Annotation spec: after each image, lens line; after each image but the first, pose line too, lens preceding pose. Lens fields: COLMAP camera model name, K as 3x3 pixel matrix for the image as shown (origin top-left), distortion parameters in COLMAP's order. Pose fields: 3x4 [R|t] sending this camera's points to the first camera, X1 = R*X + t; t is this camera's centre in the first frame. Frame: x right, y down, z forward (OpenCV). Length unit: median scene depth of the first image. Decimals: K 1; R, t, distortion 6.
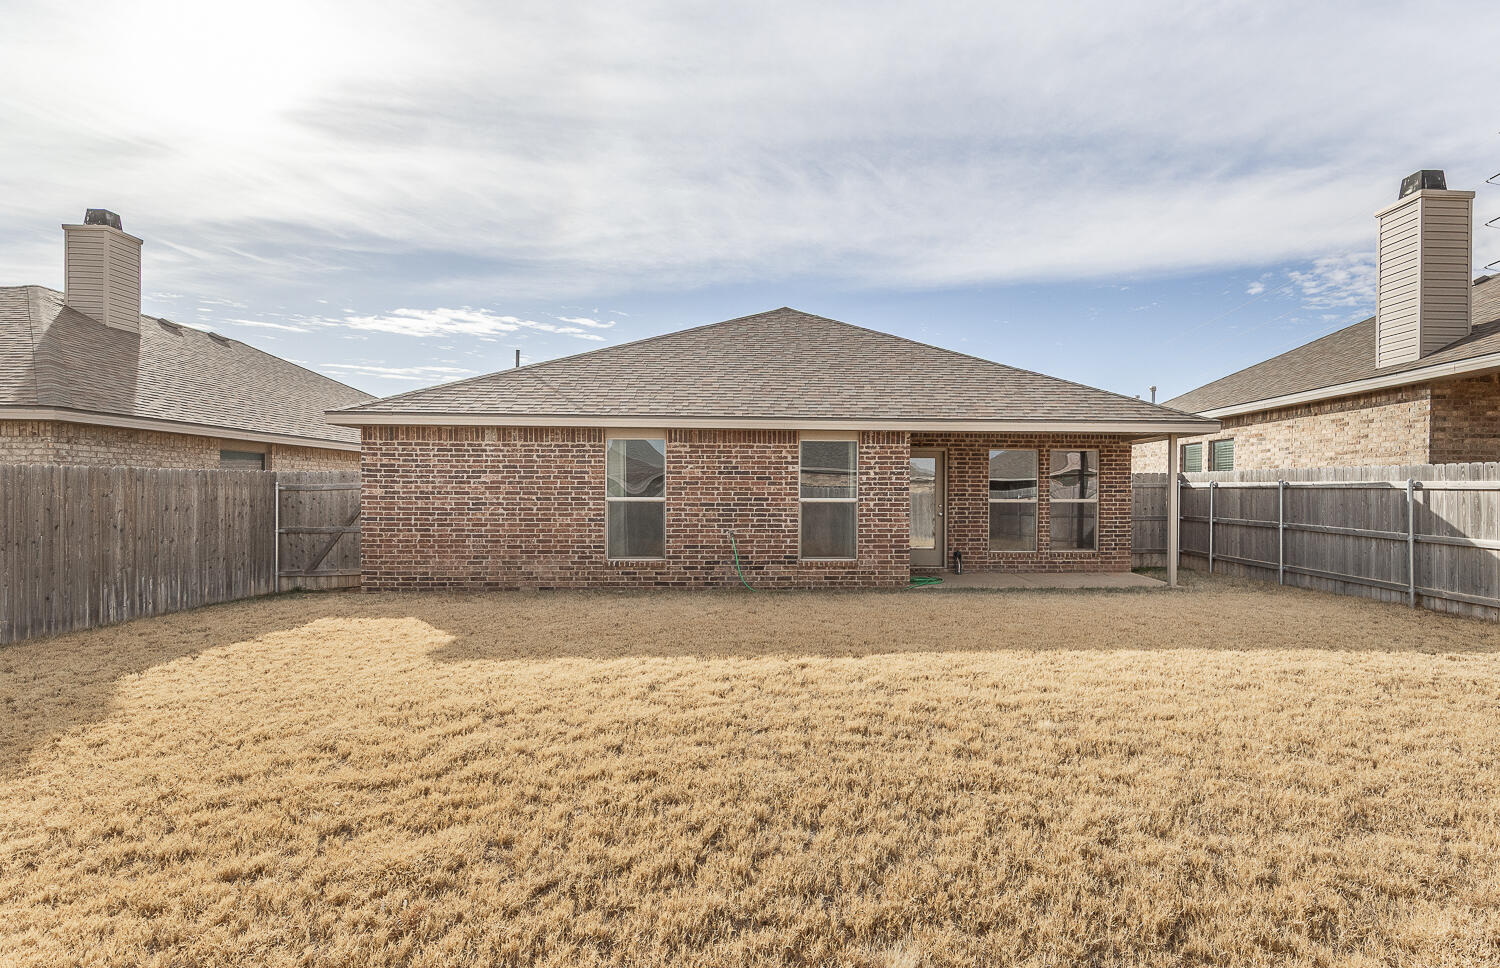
lens RADIAL K [[874.0, 0, 750.9], [0, 874.0, 479.8], [0, 0, 1]] dist [0.017119, -0.000698]
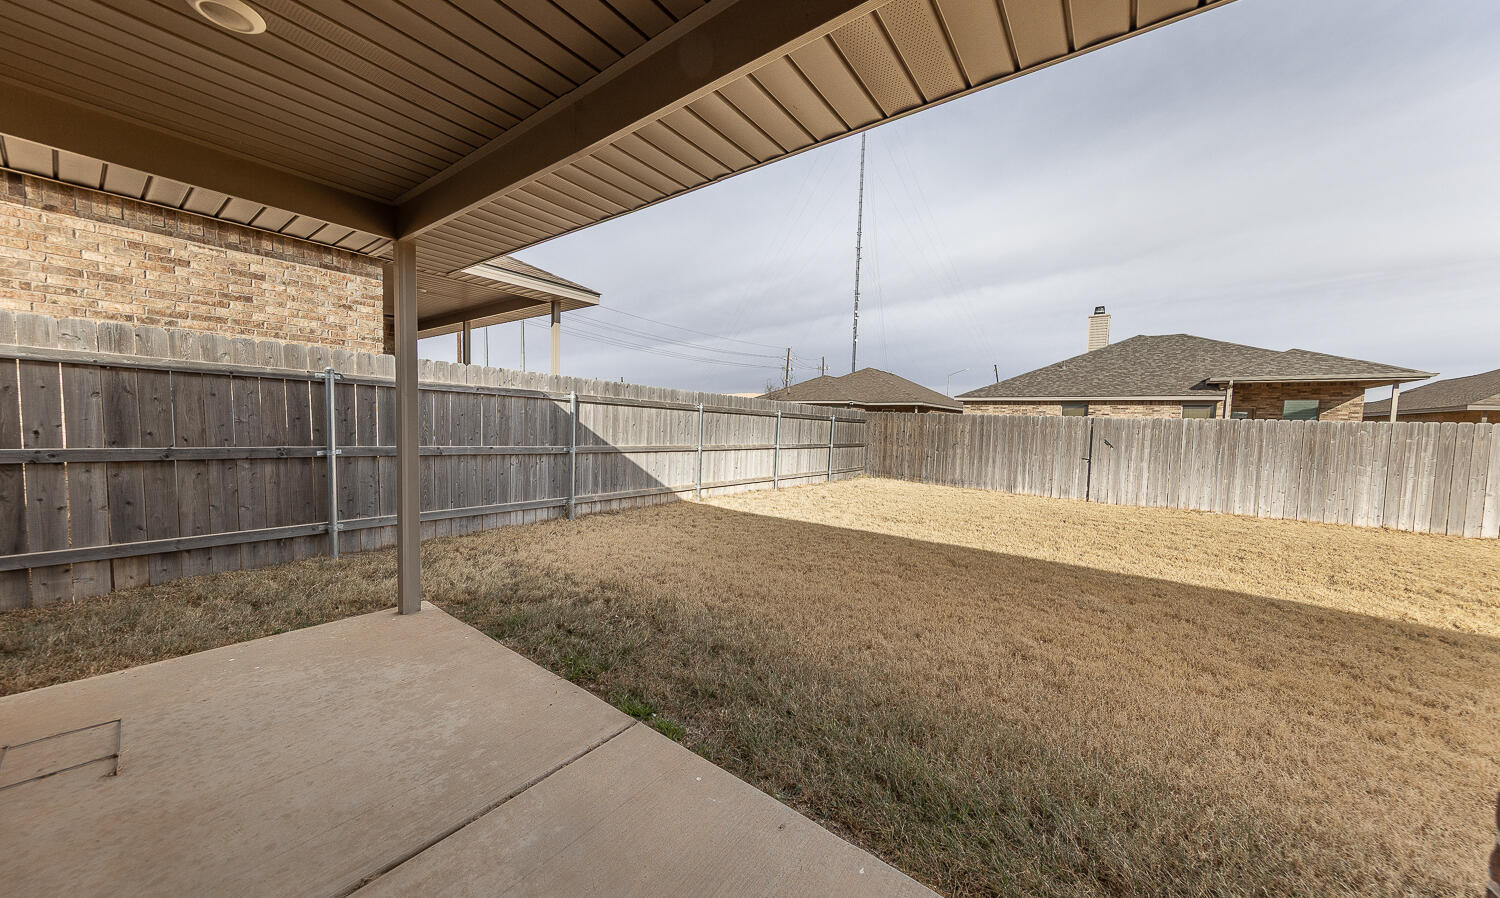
lens RADIAL K [[495.8, 0, 750.5], [0, 495.8, 451.0], [0, 0, 1]] dist [-0.000155, -0.000002]
pose [[-0.815663, -0.057188, 0.575694, 0.195028], [-0.036139, 0.998196, 0.047955, 0.024507], [-0.577397, 0.018310, -0.816258, 0.999670]]
